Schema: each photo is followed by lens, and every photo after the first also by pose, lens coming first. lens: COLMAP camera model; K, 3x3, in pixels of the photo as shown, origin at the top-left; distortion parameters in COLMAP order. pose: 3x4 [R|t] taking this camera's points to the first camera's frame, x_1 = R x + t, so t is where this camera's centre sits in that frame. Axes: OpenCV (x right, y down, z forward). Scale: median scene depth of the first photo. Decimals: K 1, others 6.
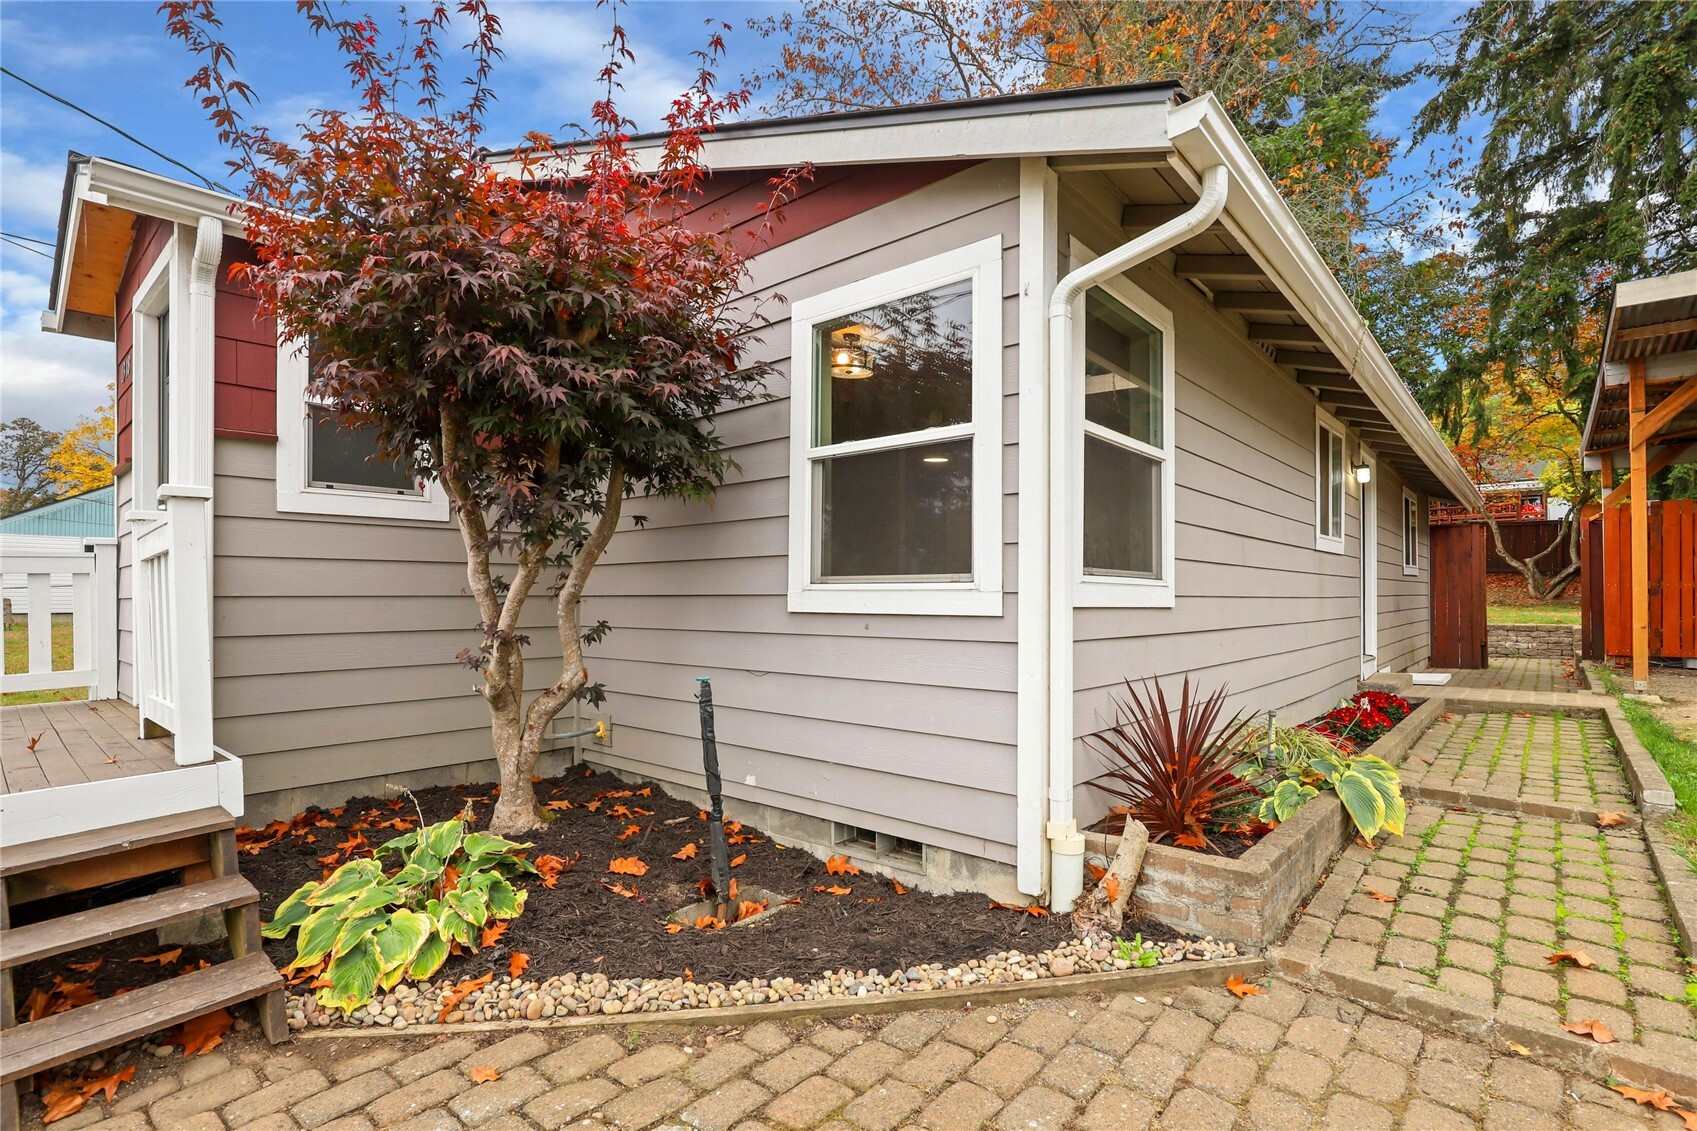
lens RADIAL K [[824.4, 0, 842.7], [0, 824.4, 606.4], [0, 0, 1]] dist [-0.020549, 0.029782]
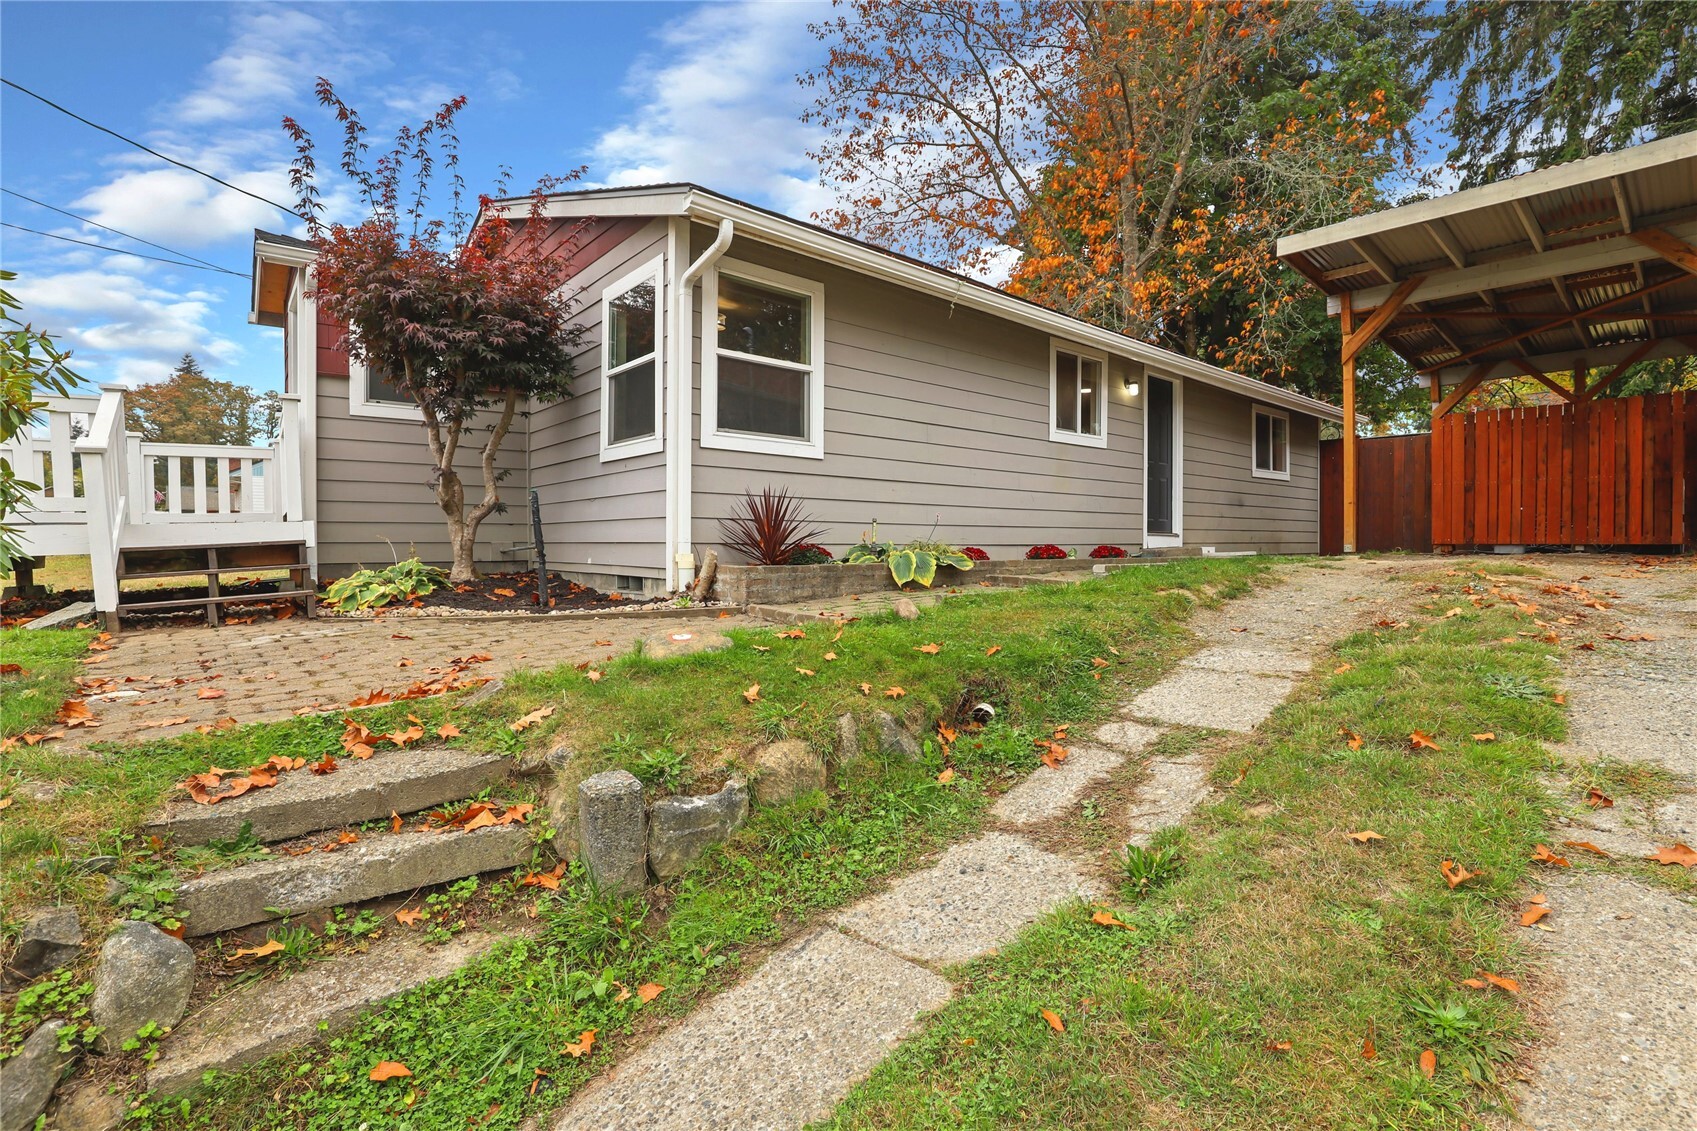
lens RADIAL K [[780.6, 0, 854.4], [0, 780.6, 564.4], [0, 0, 1]] dist [-0.019262, 0.006180]
pose [[0.989086, 0.005241, -0.147248, 0.815364], [-0.002323, 0.999798, 0.019982, 0.214304], [0.147323, -0.019422, 0.988898, -0.674646]]
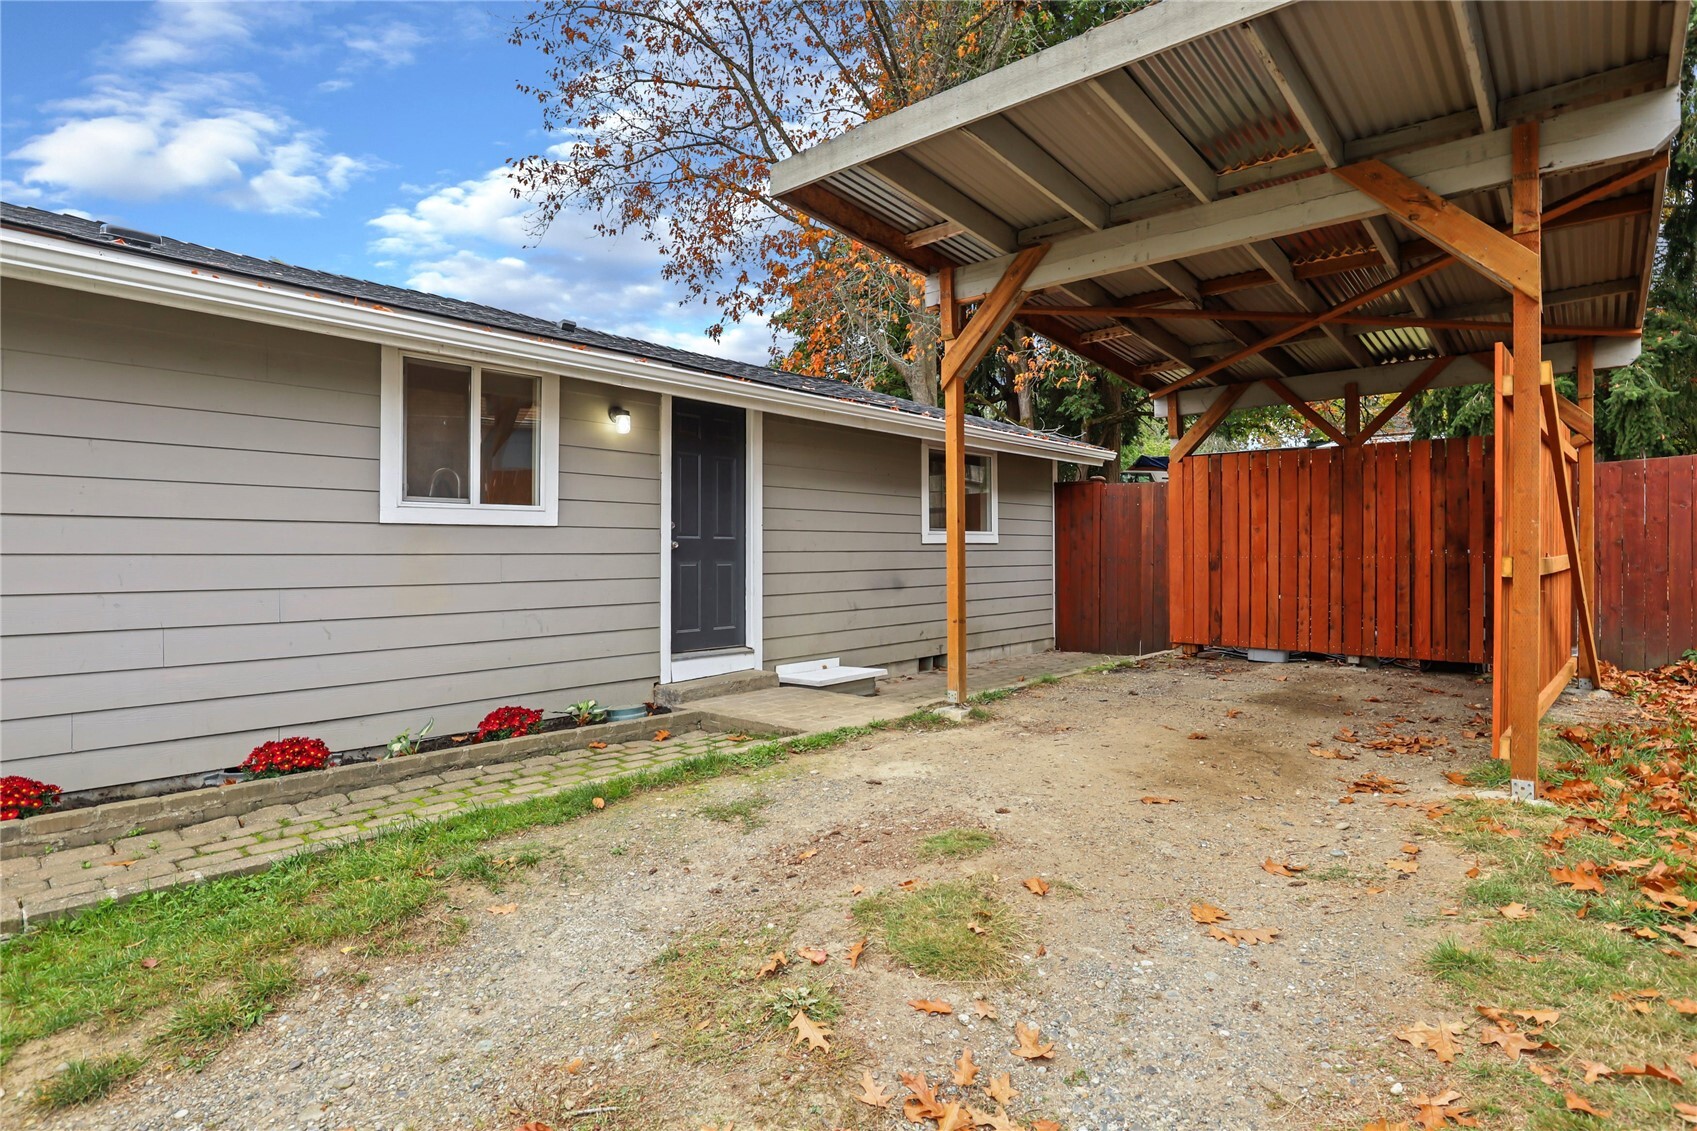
lens RADIAL K [[846.1, 0, 843.1], [0, 846.1, 559.9], [0, 0, 1]] dist [-0.000499, 0.000020]
pose [[0.999606, 0.002833, -0.027915, 1.881985], [-0.002664, 0.999978, 0.006070, -0.073962], [0.027932, -0.005993, 0.999592, 0.437105]]
